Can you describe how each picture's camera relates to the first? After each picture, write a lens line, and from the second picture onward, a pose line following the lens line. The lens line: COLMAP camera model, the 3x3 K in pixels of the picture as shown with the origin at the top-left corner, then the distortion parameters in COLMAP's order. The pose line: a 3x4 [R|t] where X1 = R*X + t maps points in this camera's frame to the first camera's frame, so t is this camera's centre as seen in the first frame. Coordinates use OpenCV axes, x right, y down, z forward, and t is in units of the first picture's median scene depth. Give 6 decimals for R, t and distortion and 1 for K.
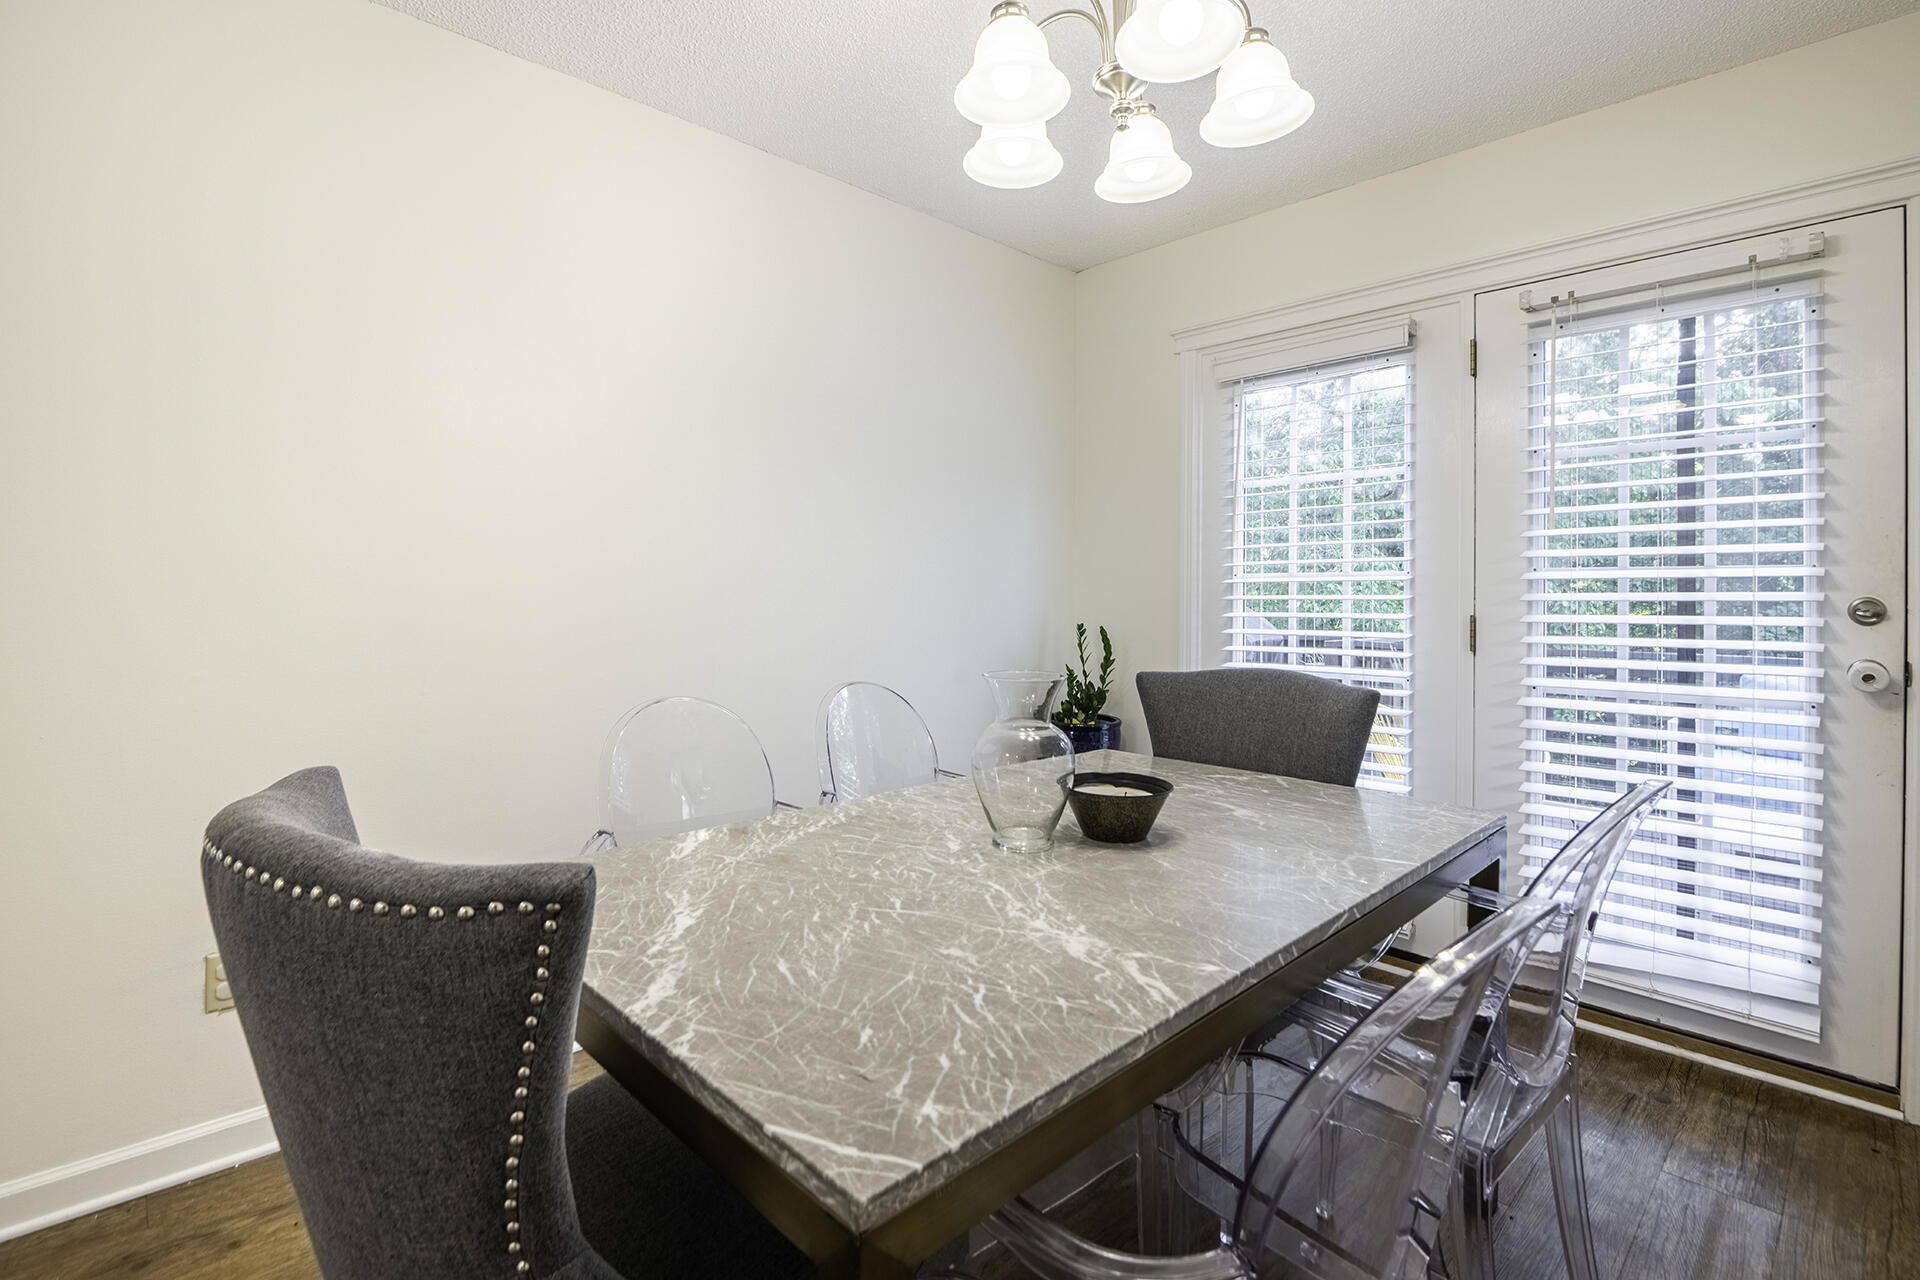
lens RADIAL K [[896.0, 0, 959.3], [0, 896.0, 593.0], [0, 0, 1]] dist [-0.002144, -0.000174]
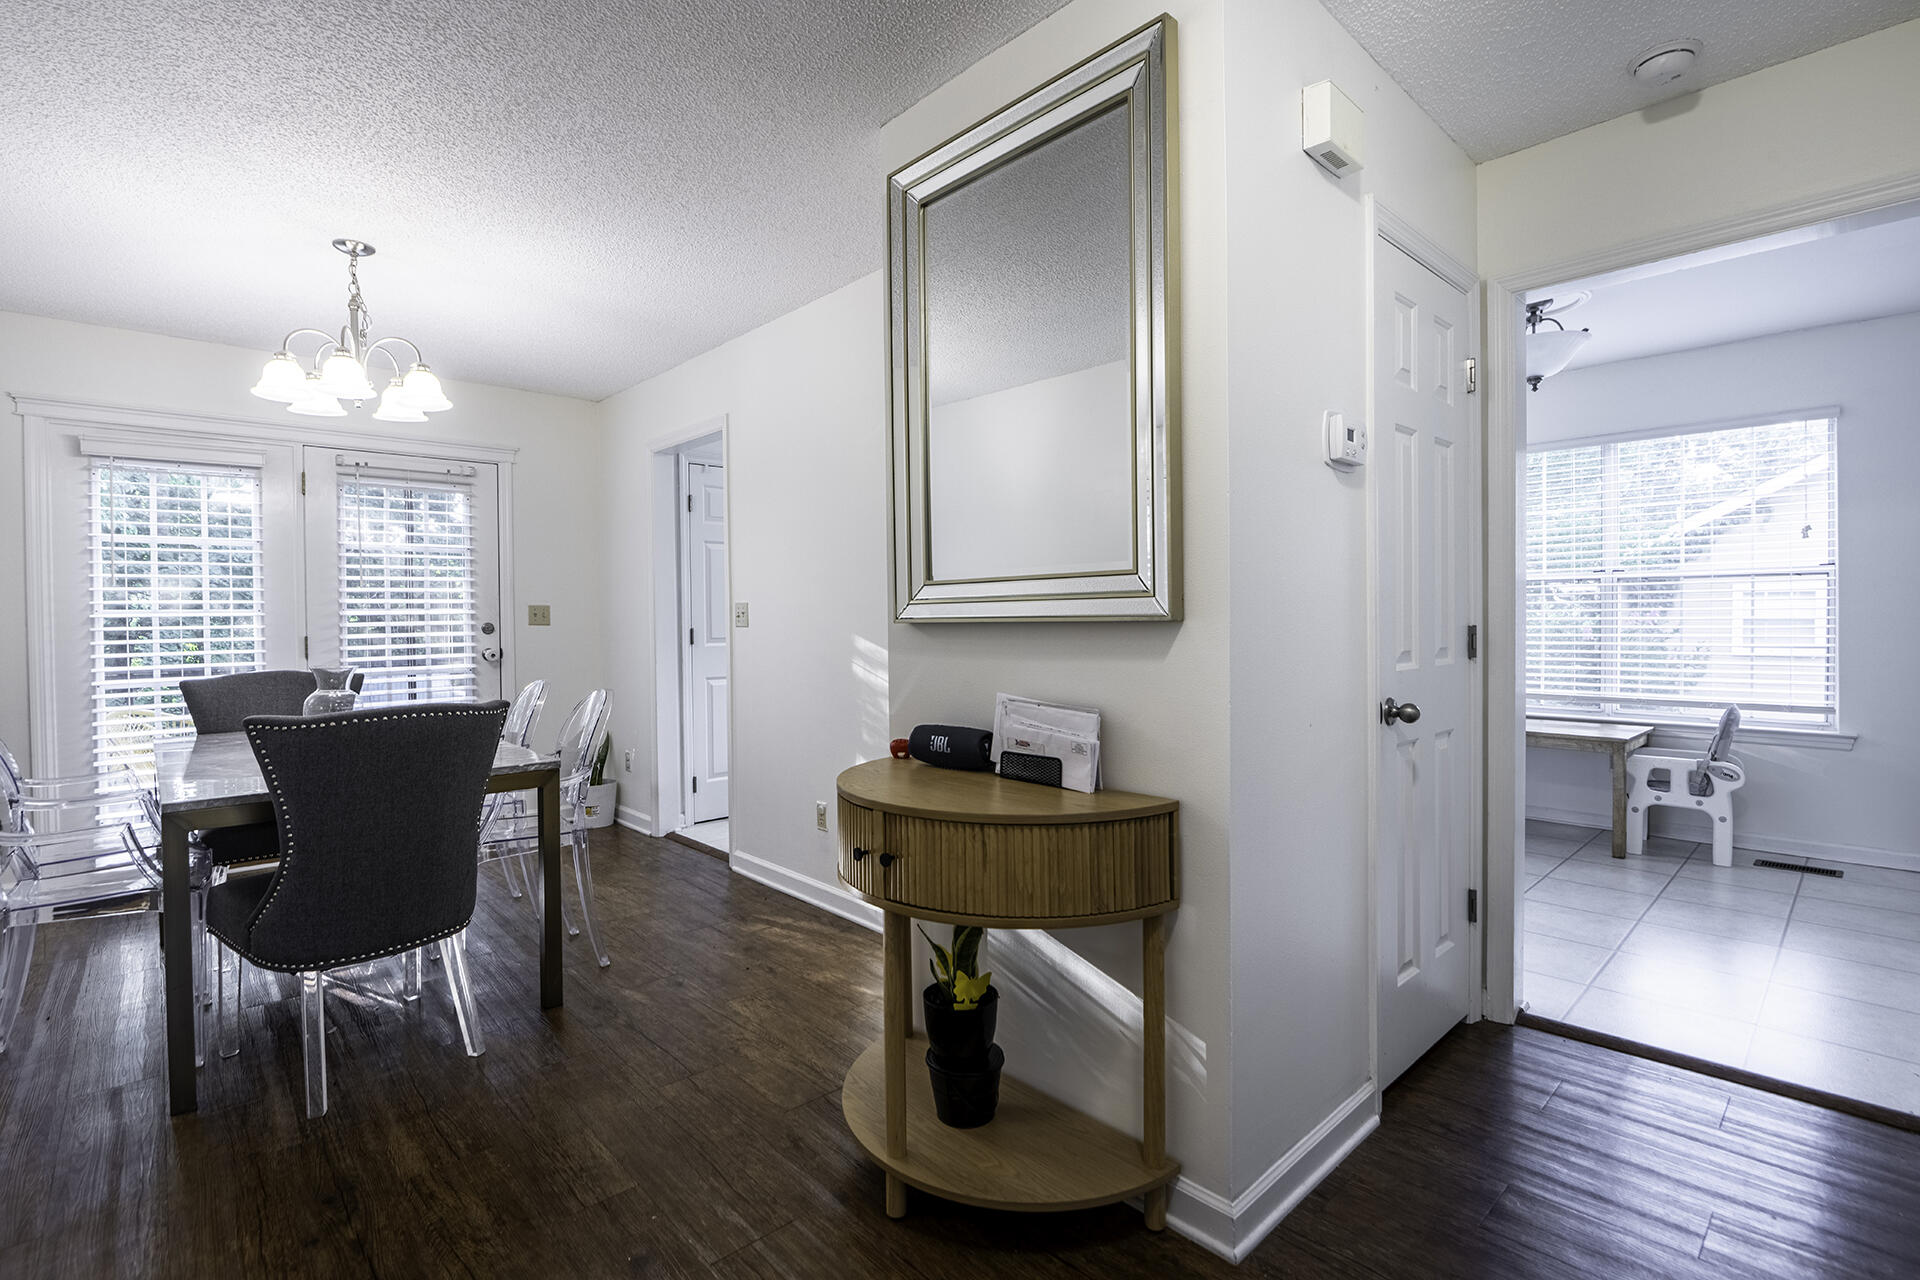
lens RADIAL K [[880.1, 0, 955.9], [0, 880.1, 631.4], [0, 0, 1]] dist [-0.003990, -0.010668]
pose [[0.022763, -0.017526, 0.999587, -1.277883], [0.010399, 0.999796, 0.017293, 0.000297], [-0.999687, 0.010001, 0.022941, -0.308939]]
